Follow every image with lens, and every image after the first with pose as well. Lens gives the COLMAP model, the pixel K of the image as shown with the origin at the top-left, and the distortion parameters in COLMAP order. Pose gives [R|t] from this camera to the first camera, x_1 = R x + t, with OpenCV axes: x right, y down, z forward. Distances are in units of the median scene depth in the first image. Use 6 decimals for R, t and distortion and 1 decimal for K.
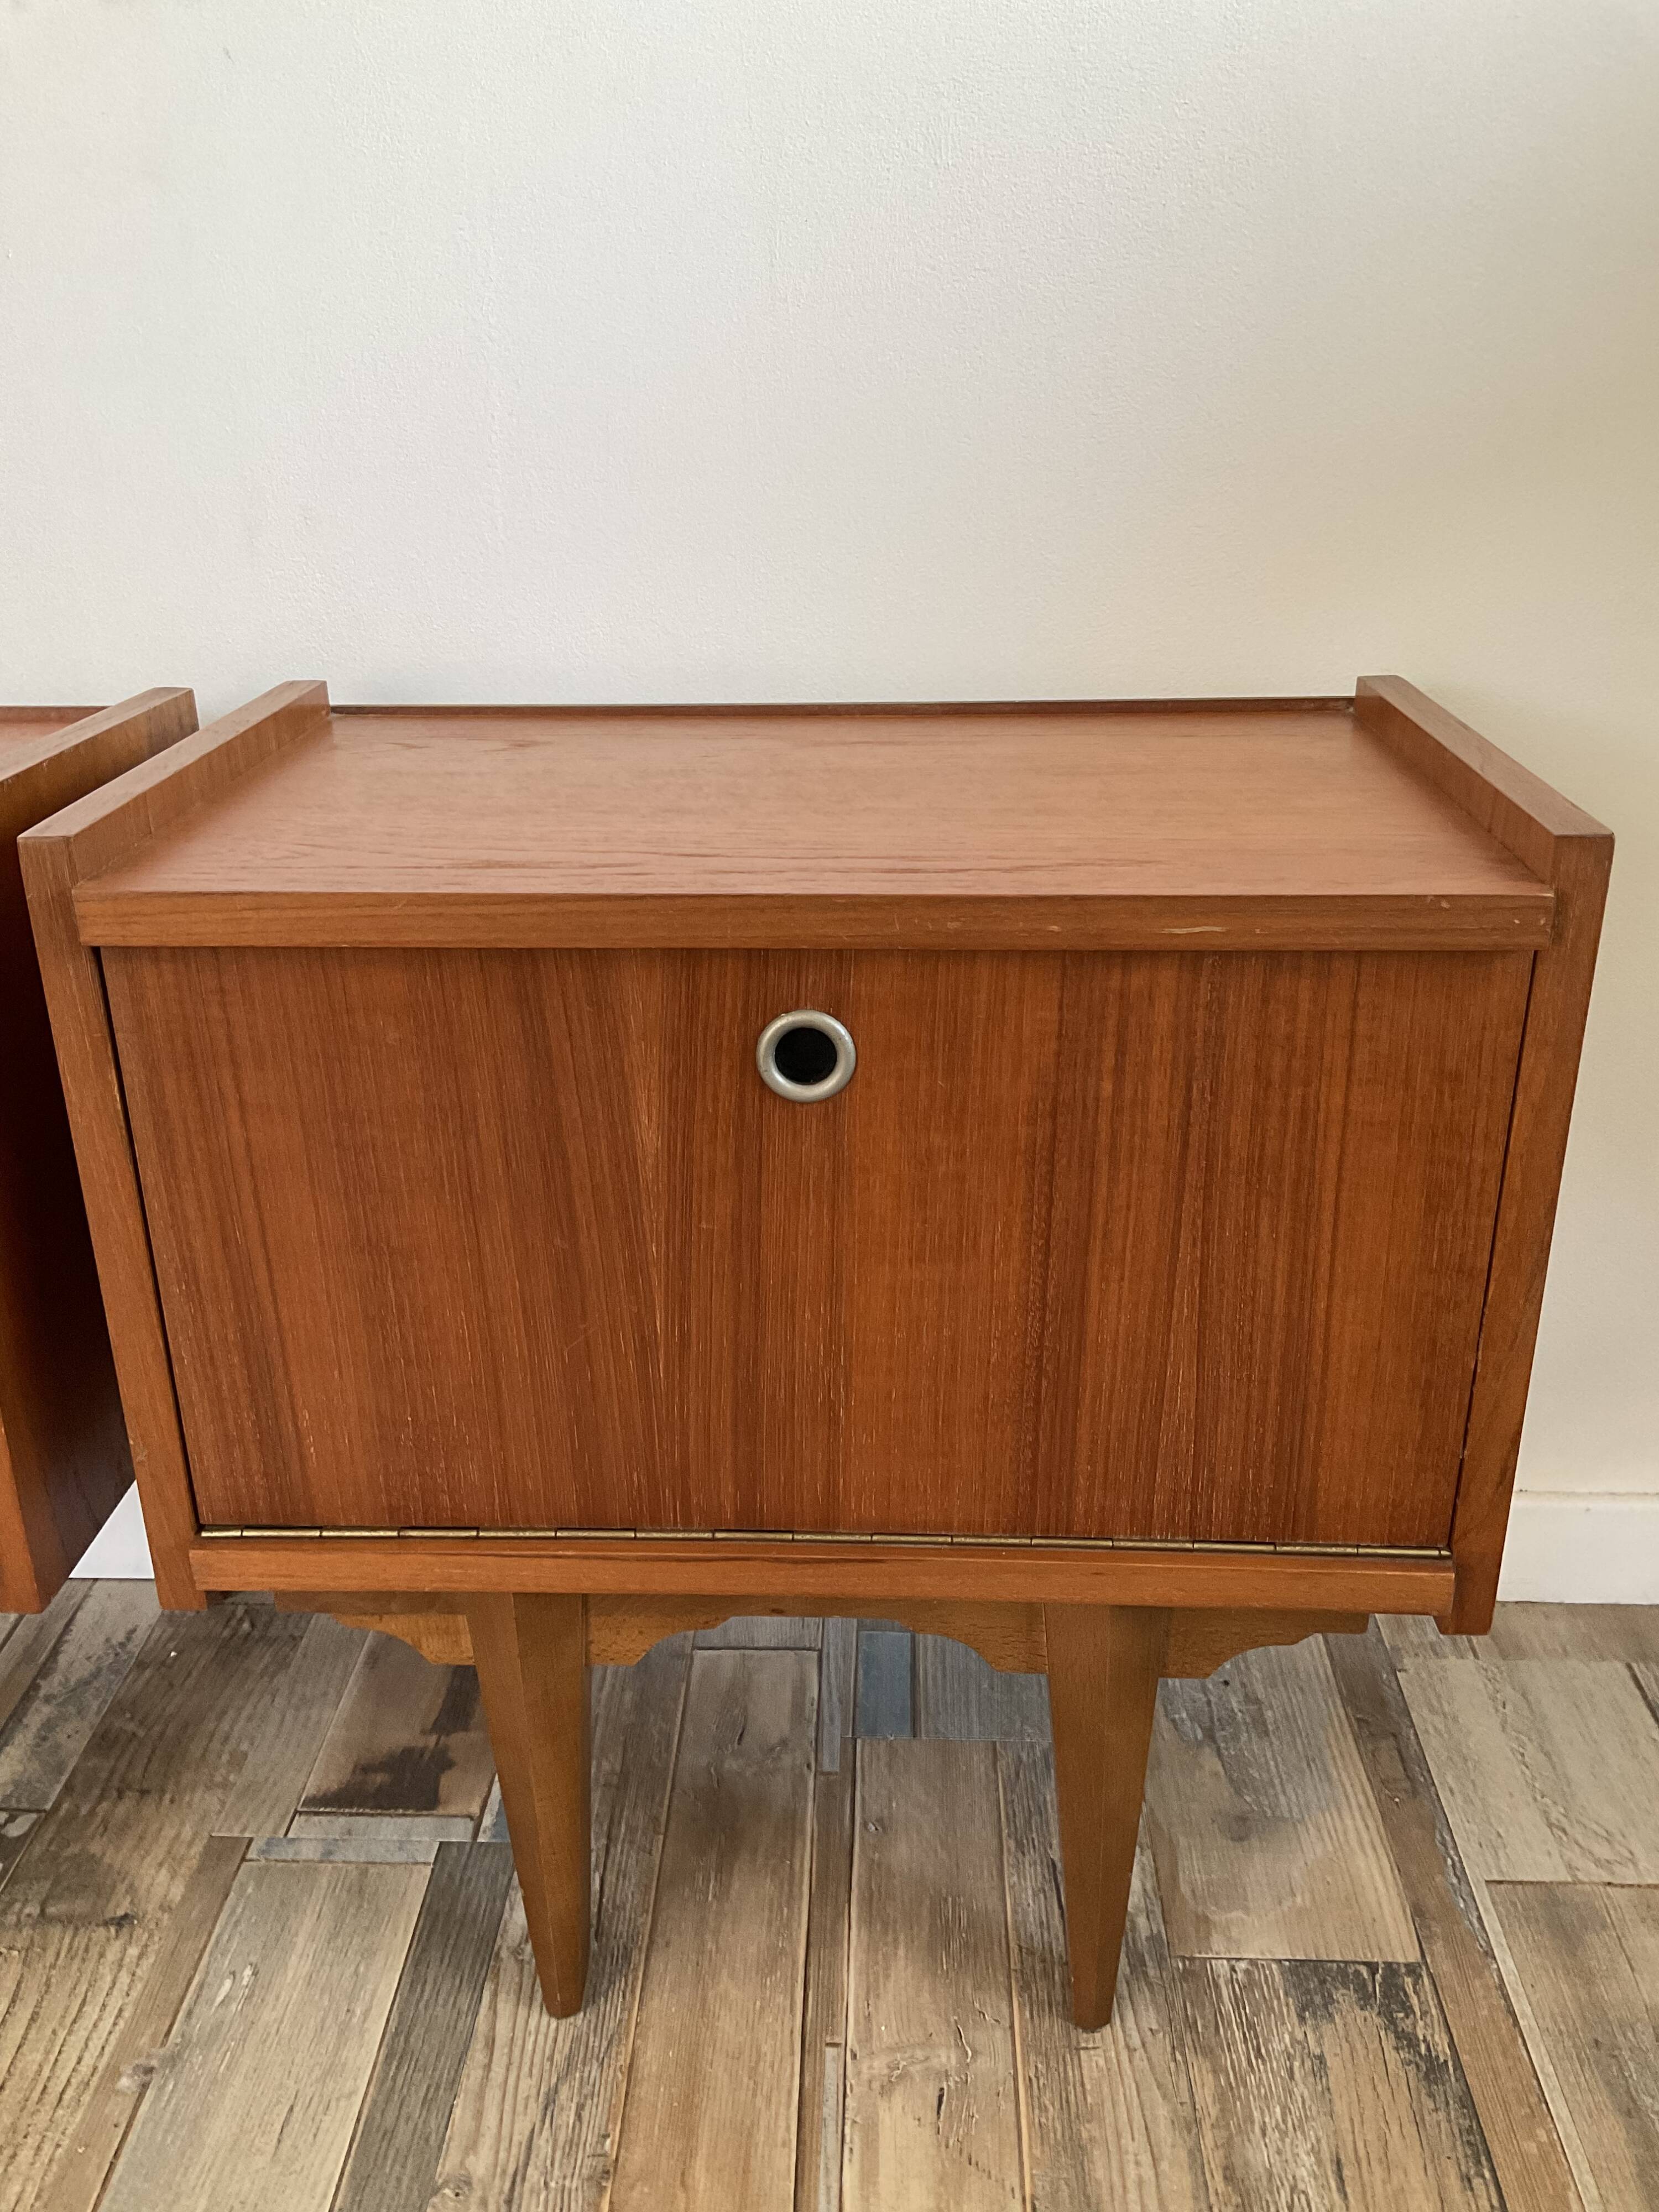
lens RADIAL K [[1841.5, 0, 821.8], [0, 1841.5, 1095.4], [0, 0, 1]] dist [0.044573, -0.078854]
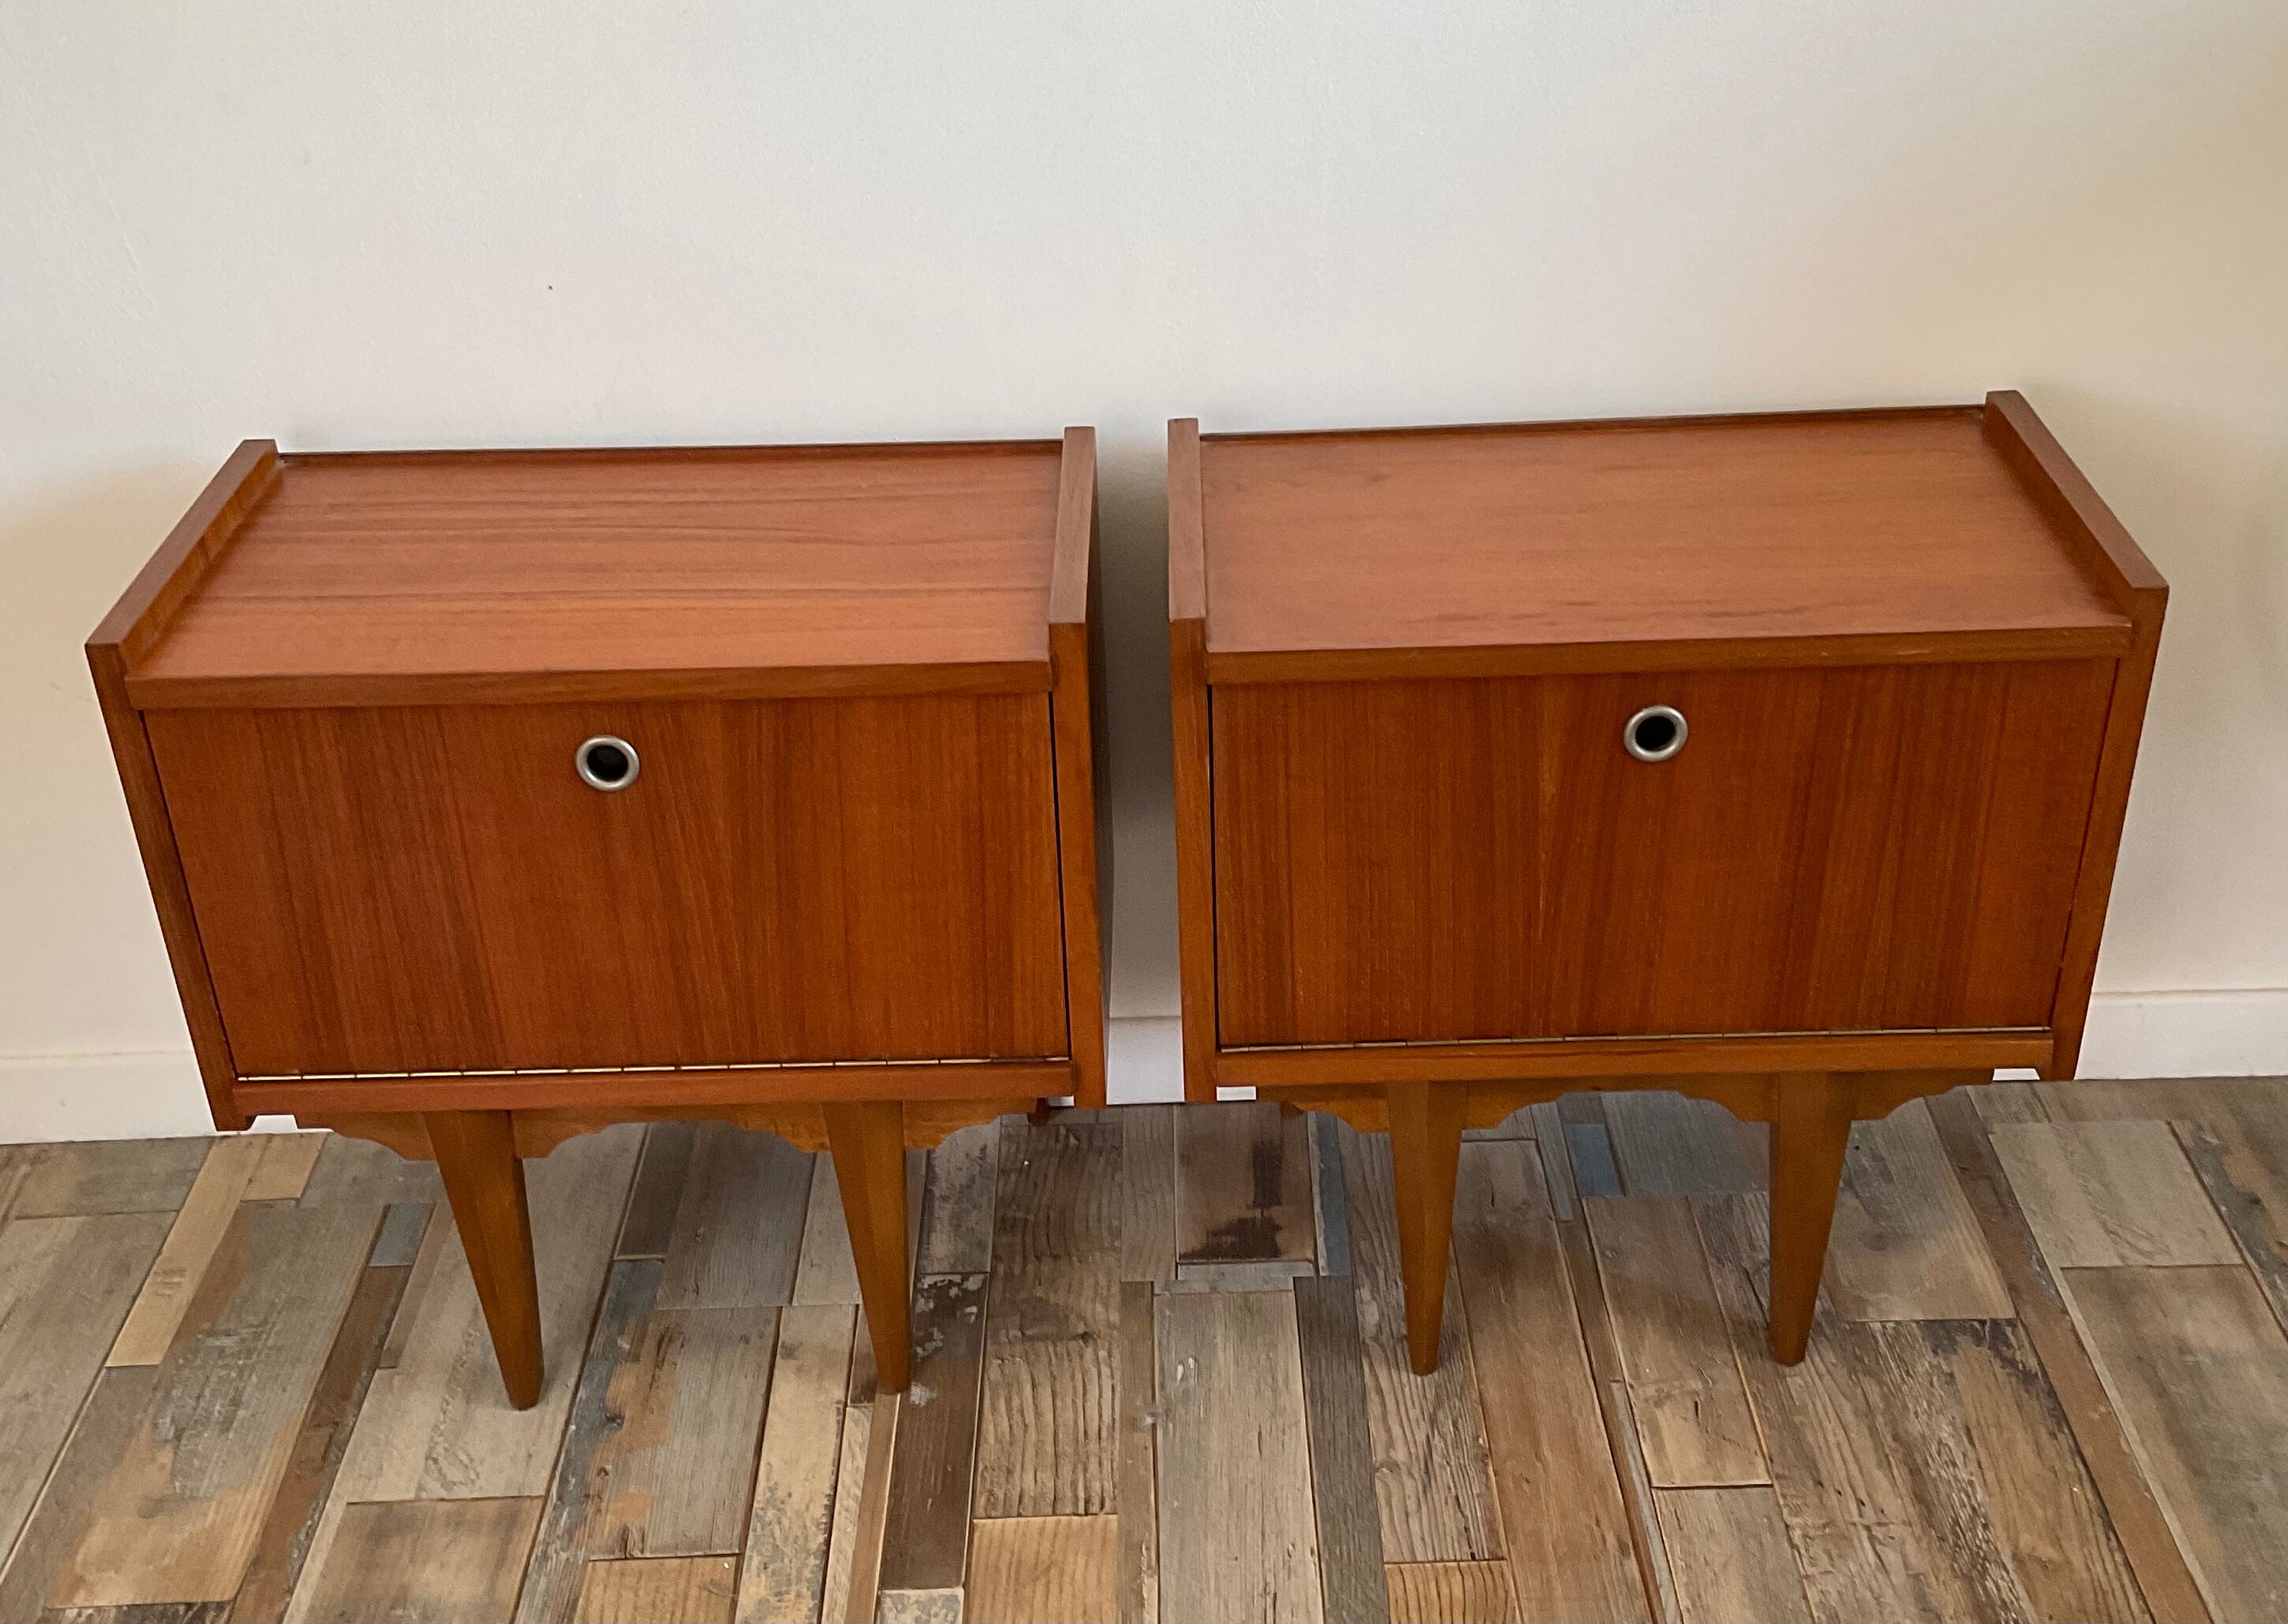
lens RADIAL K [[2617.7, 0, 1178.1], [0, 2617.7, 933.8], [0, 0, 1]] dist [0.067923, 0.000000]
pose [[0.998429, -0.040106, 0.039122, -0.409568], [0.033139, 0.985765, 0.164832, -0.188722], [-0.045176, -0.163277, 0.985545, -0.974918]]
